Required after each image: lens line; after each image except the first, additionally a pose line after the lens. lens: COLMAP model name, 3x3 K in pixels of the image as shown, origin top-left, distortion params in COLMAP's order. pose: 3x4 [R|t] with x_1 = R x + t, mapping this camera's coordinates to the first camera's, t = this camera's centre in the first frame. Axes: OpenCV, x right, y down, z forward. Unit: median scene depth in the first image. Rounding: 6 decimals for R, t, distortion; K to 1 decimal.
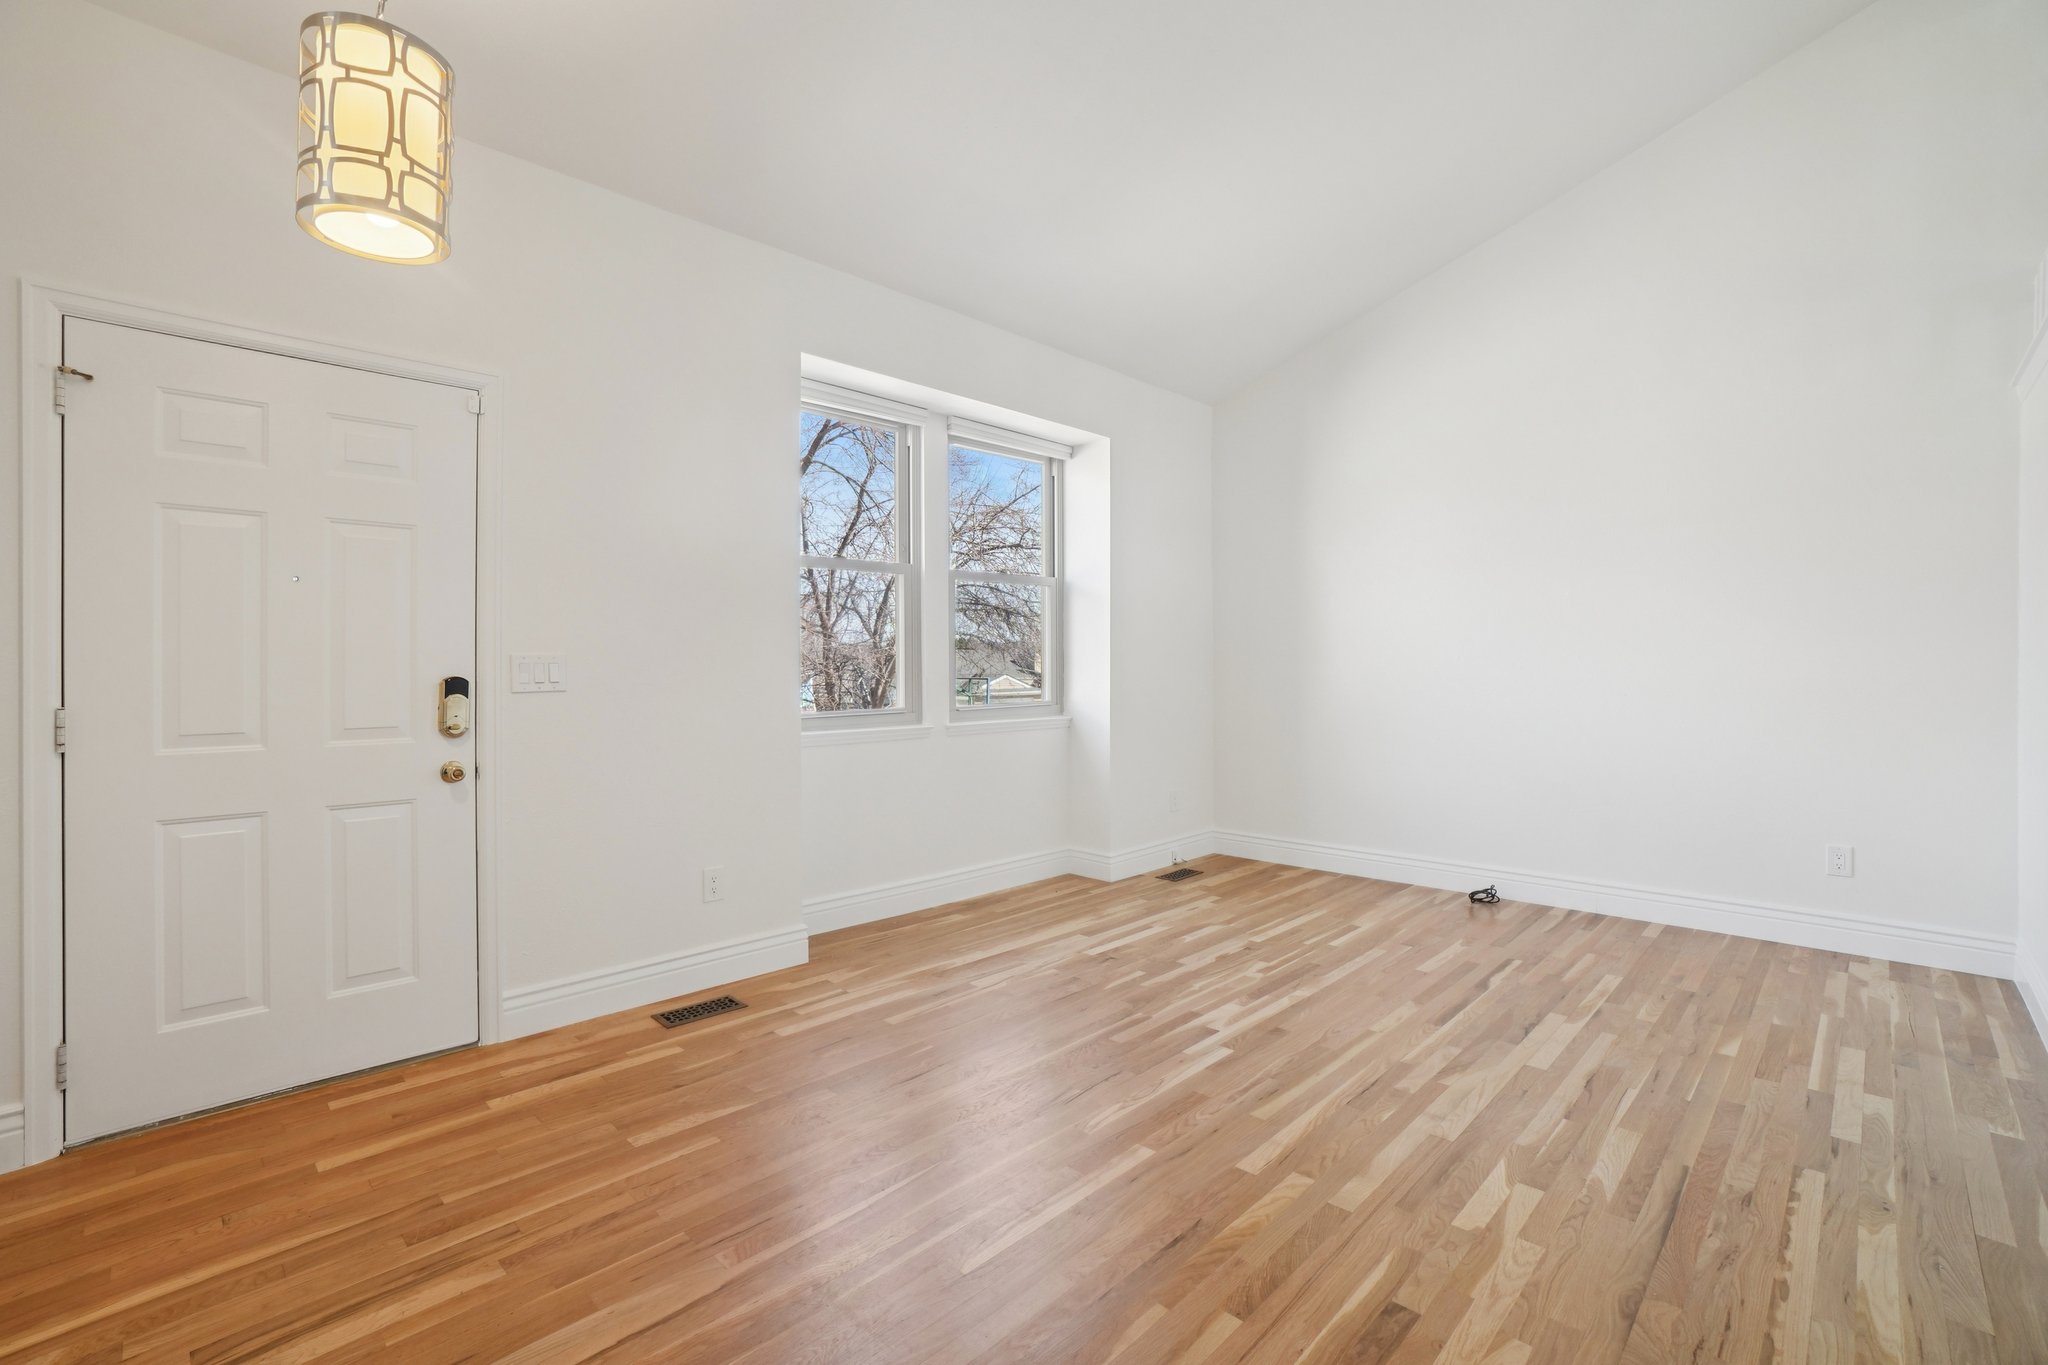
lens RADIAL K [[913.0, 0, 1010.9], [0, 913.0, 663.7], [0, 0, 1]] dist [-0.066044, 0.020927]
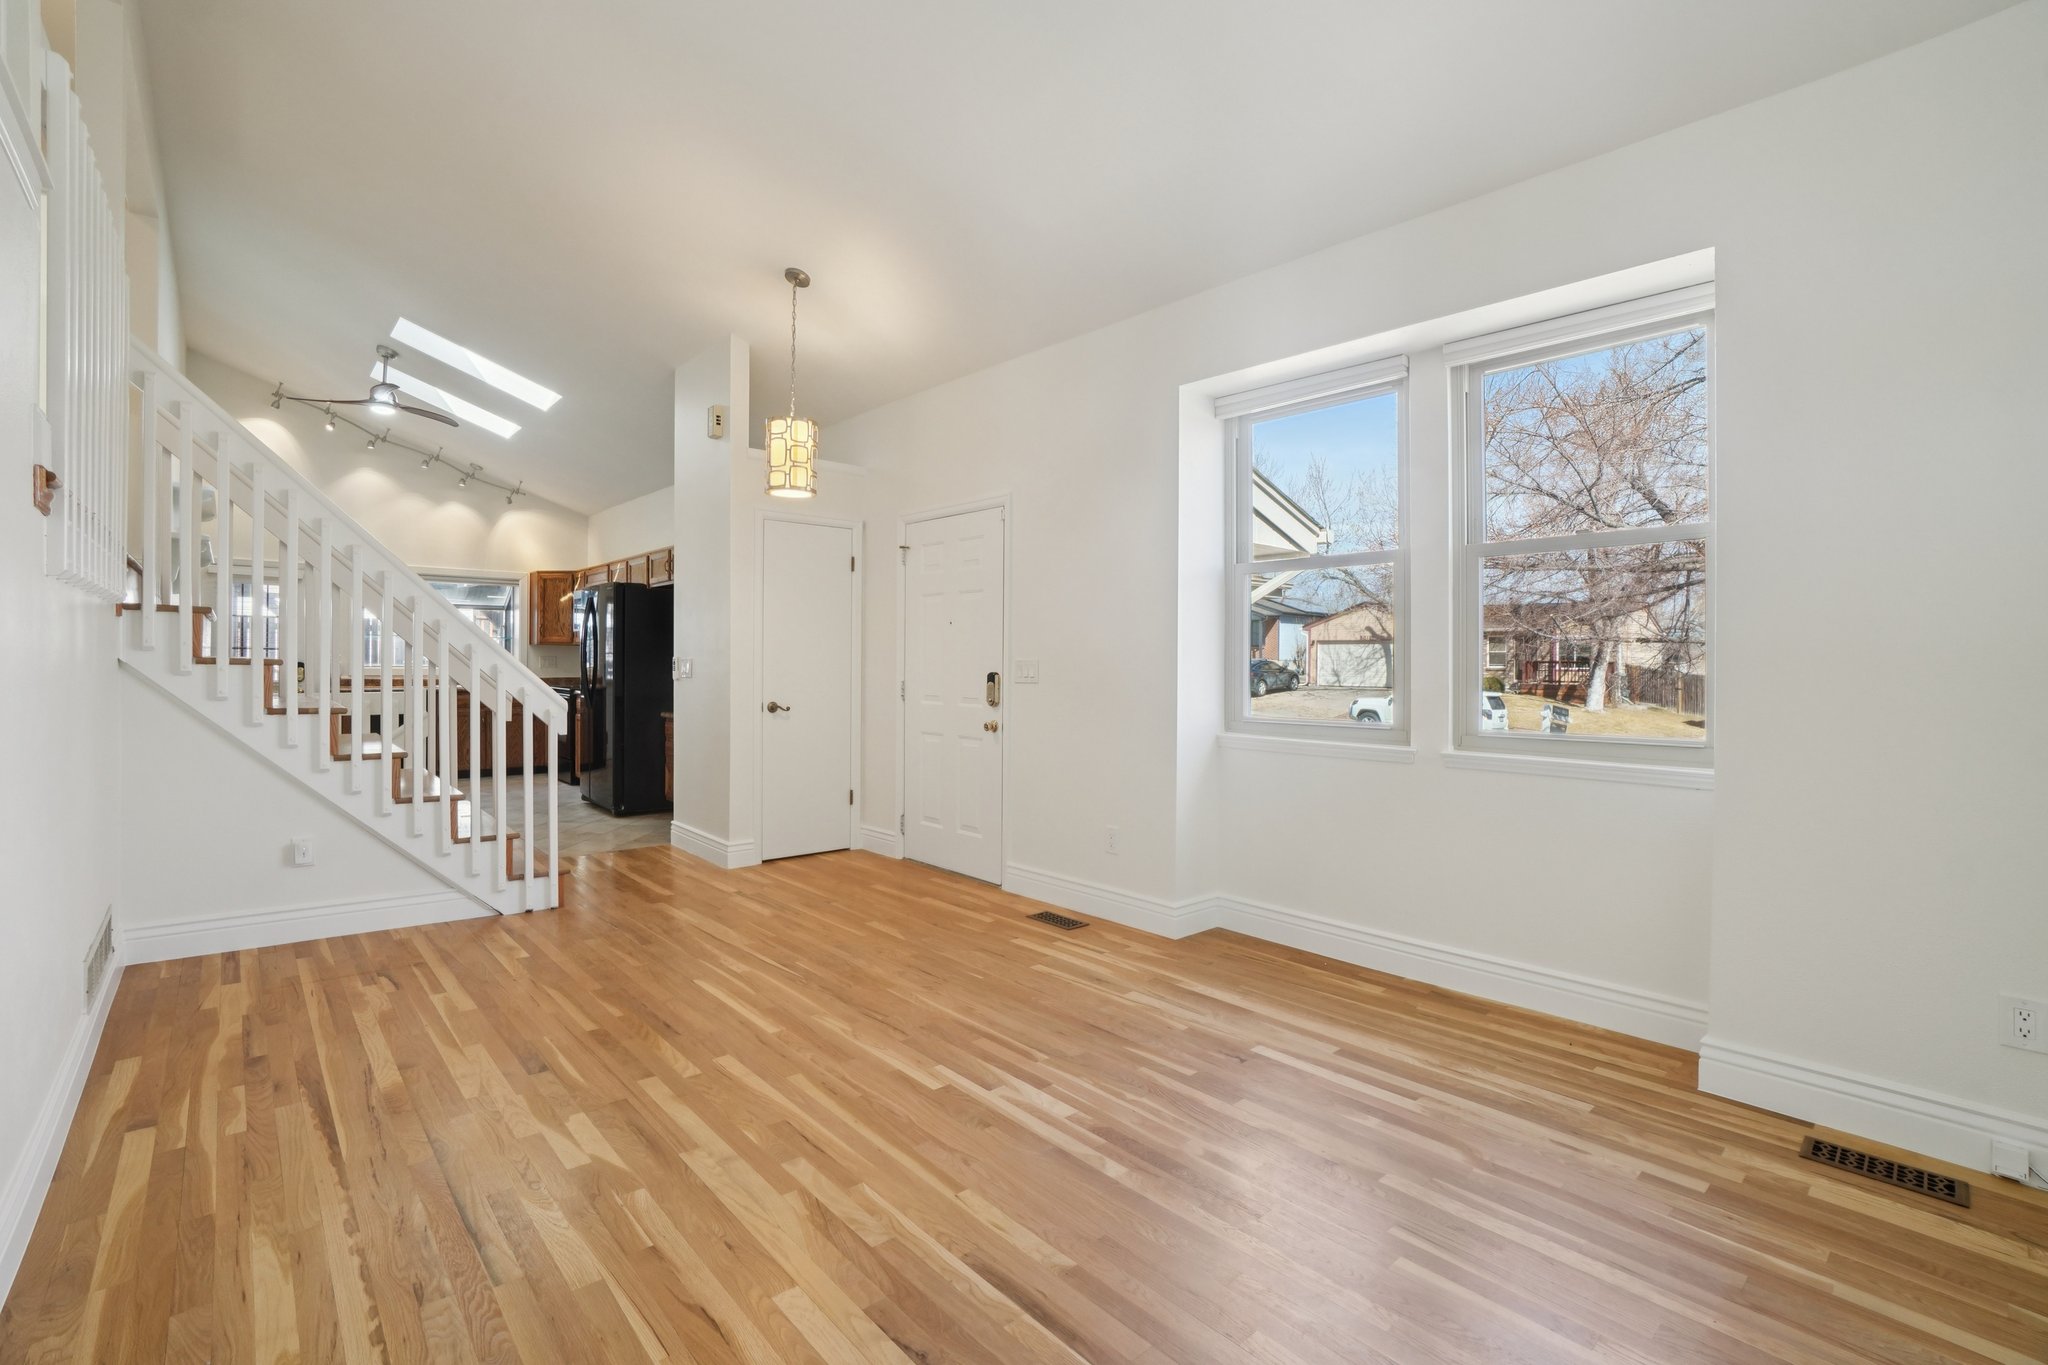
lens RADIAL K [[913.0, 0, 1010.9], [0, 913.0, 663.7], [0, 0, 1]] dist [-0.066044, 0.020927]
pose [[-0.065661, 0.000258, -0.997842, 1.205469], [-0.012248, 0.999924, 0.001065, -0.004857], [0.997767, 0.012291, -0.065653, 1.181283]]
